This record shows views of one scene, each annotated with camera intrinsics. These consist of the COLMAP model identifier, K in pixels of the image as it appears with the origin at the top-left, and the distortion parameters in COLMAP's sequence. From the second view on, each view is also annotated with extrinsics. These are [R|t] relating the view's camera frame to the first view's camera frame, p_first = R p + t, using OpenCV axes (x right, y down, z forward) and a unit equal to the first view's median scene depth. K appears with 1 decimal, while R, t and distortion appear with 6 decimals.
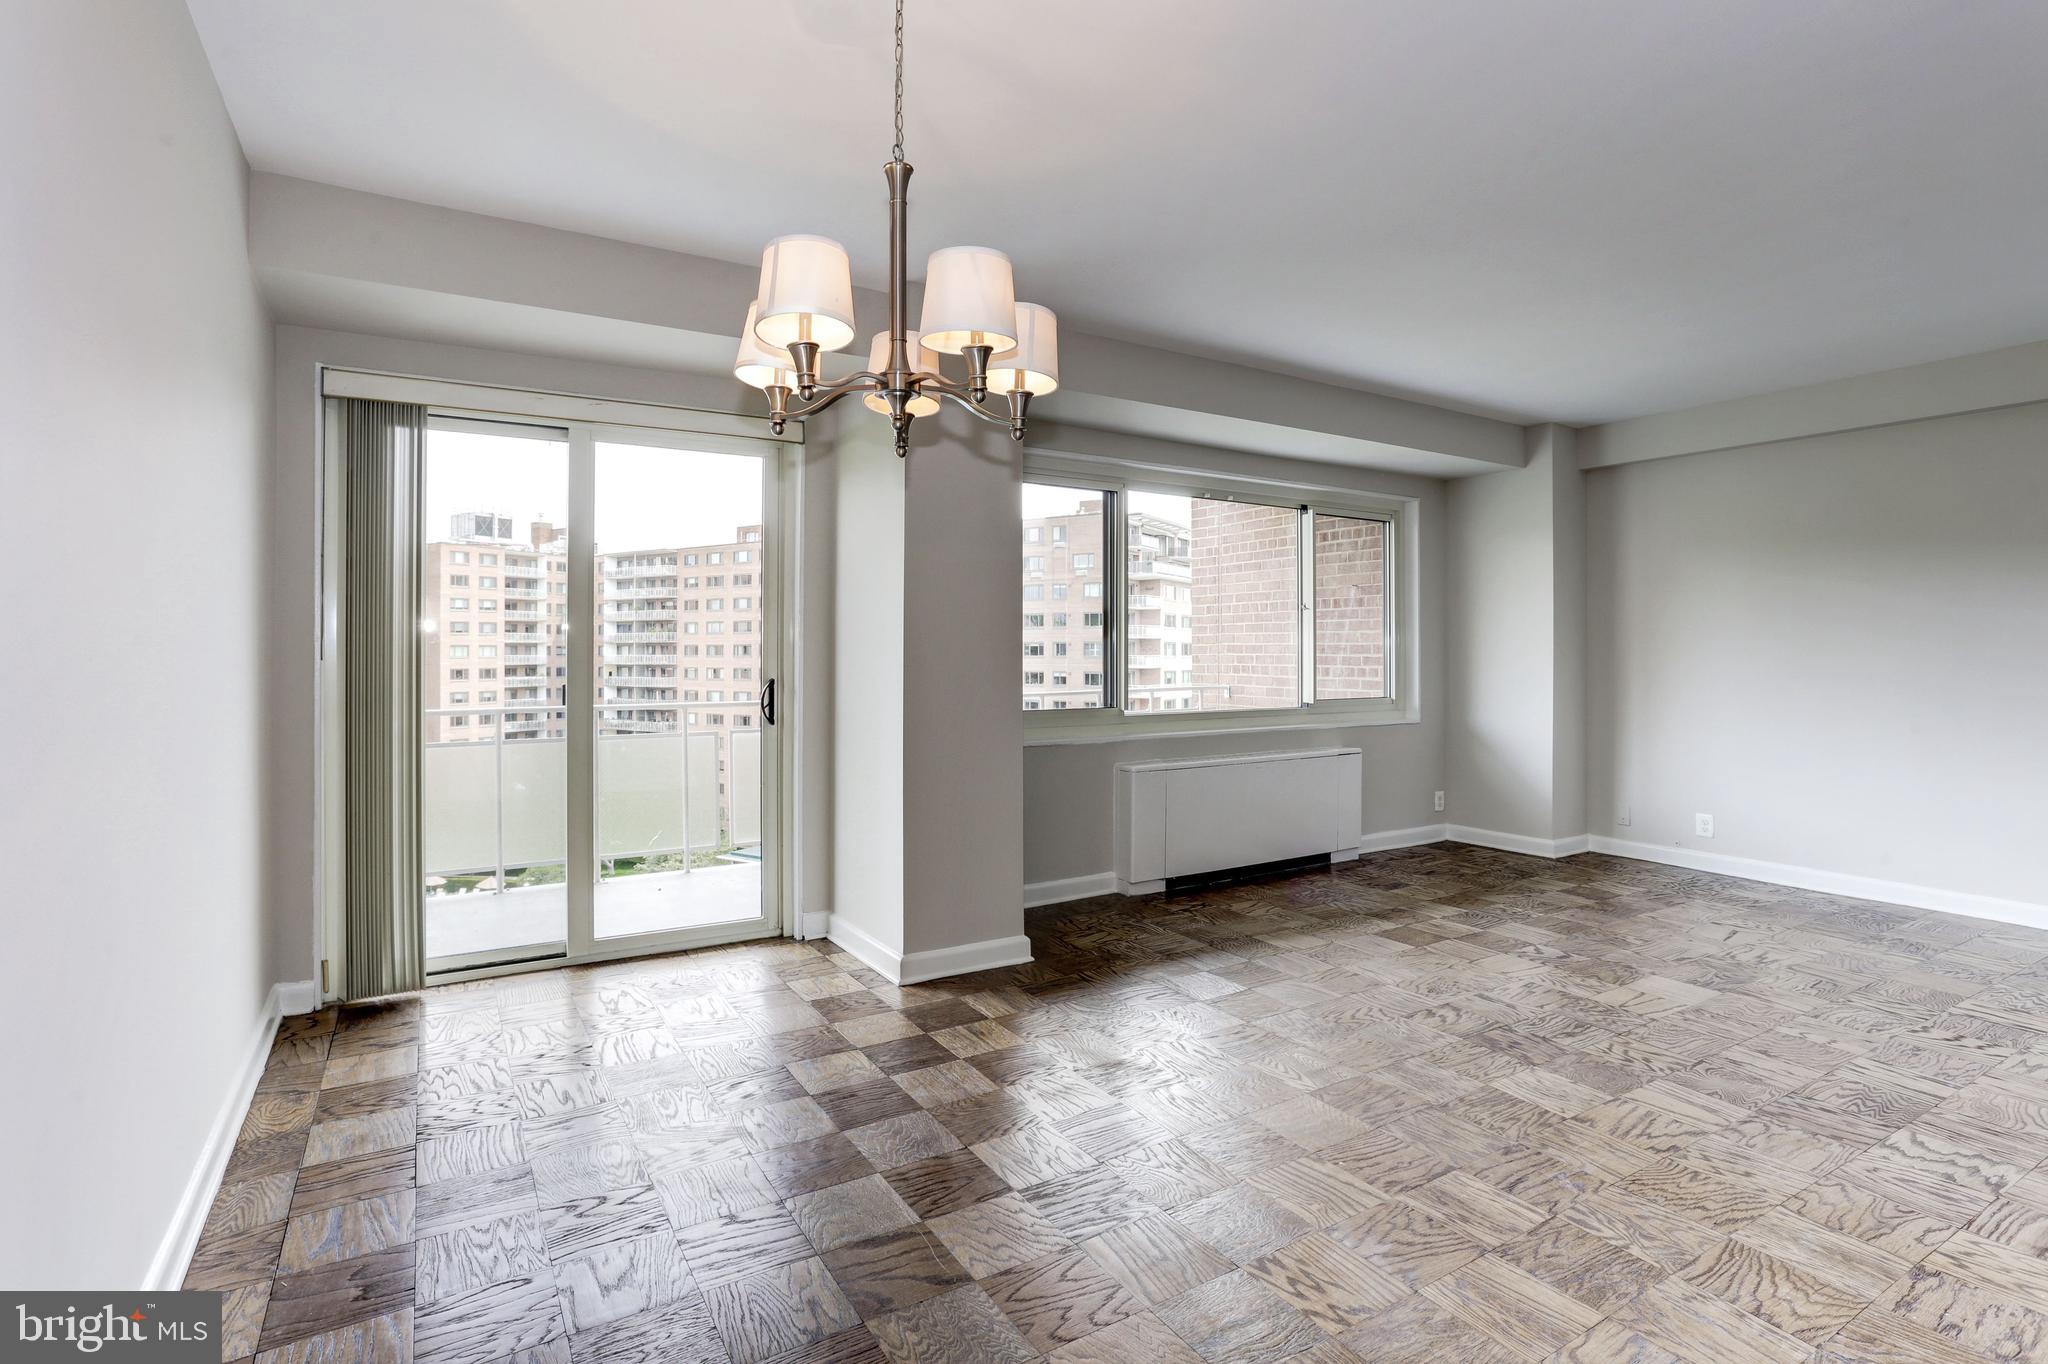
lens RADIAL K [[998.2, 0, 1013.0], [0, 998.2, 668.6], [0, 0, 1]] dist [-0.054092, 0.032786]
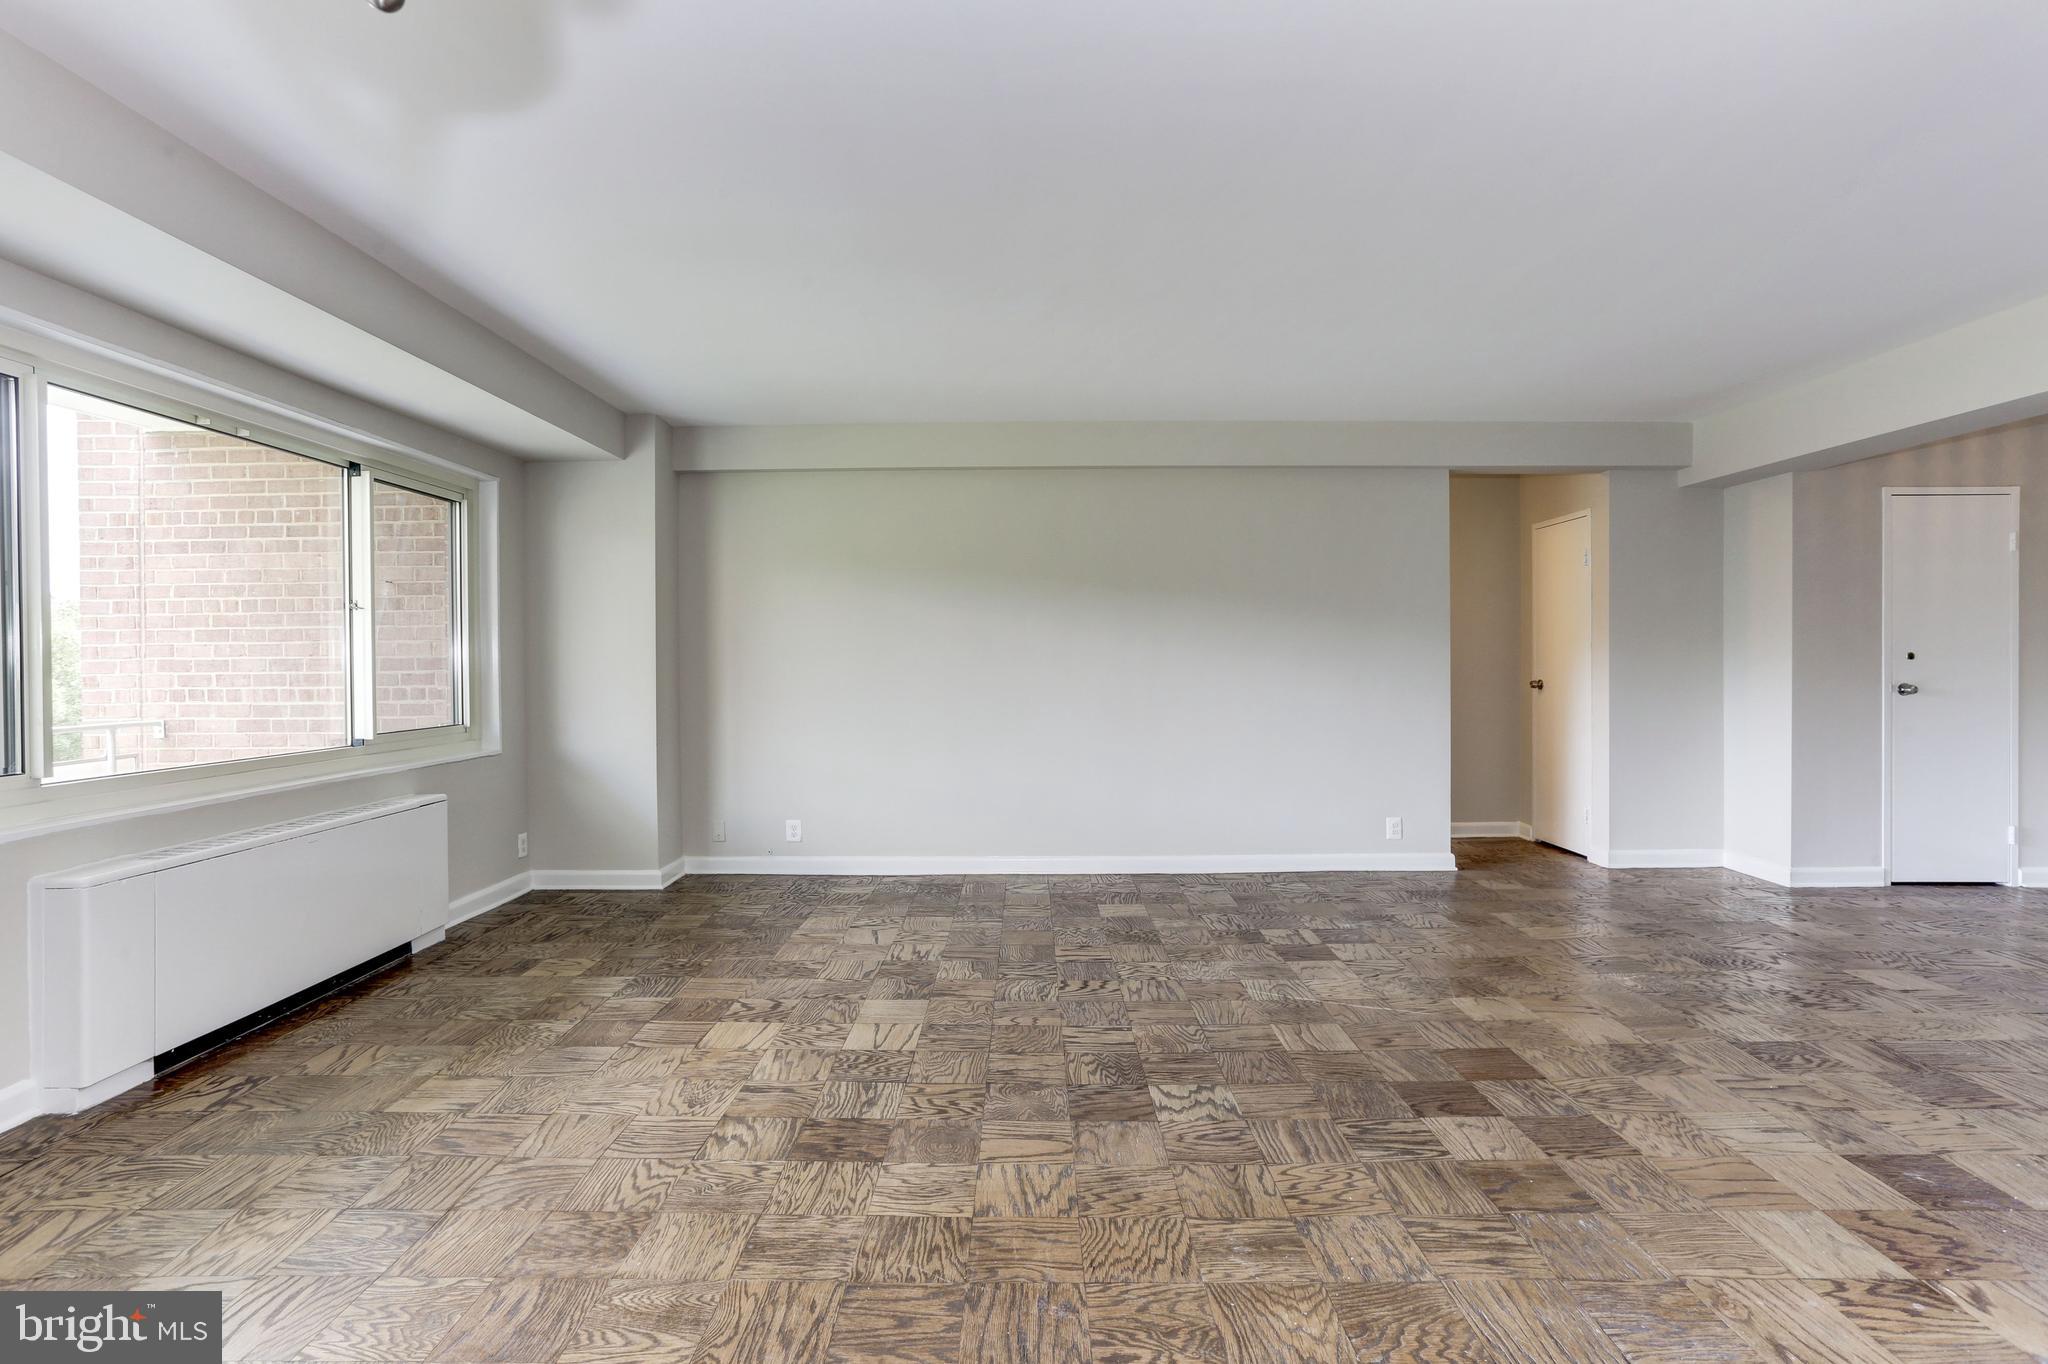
lens RADIAL K [[998.2, 0, 1013.0], [0, 998.2, 668.6], [0, 0, 1]] dist [-0.054092, 0.032786]
pose [[0.531680, -0.011783, 0.846863, -0.087482], [0.024504, 0.999699, -0.001475, -0.006125], [-0.846591, 0.021536, 0.531809, 0.361269]]
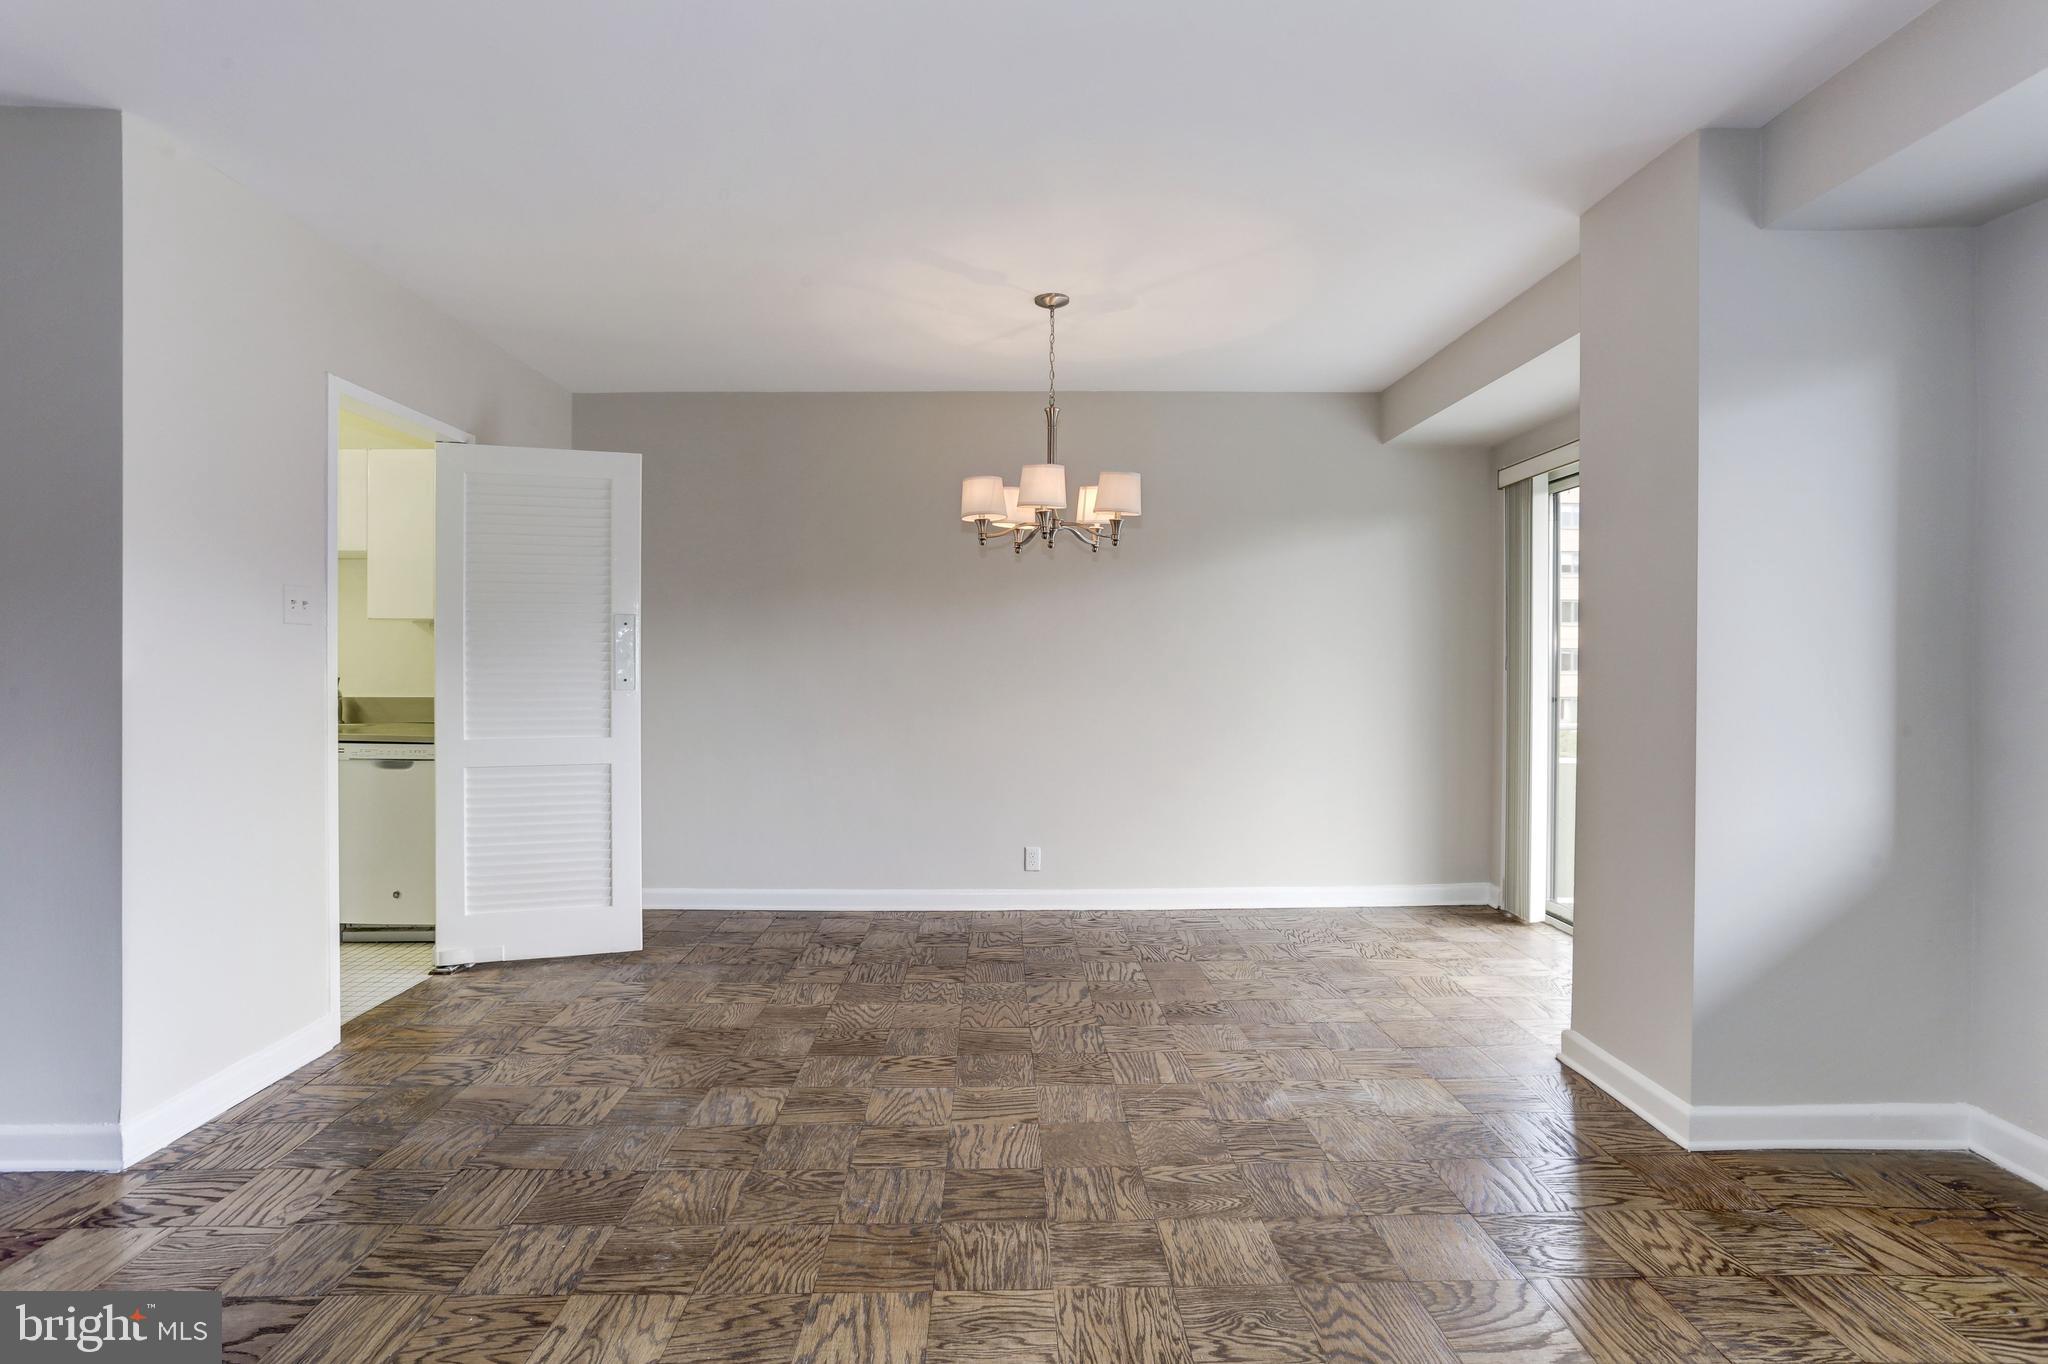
lens RADIAL K [[998.2, 0, 1013.0], [0, 998.2, 668.6], [0, 0, 1]] dist [-0.054092, 0.032786]
pose [[-0.507118, 0.002453, -0.861873, 0.831247], [-0.019843, 0.999698, 0.014521, -0.016827], [0.861648, 0.024466, -0.506916, 1.001618]]
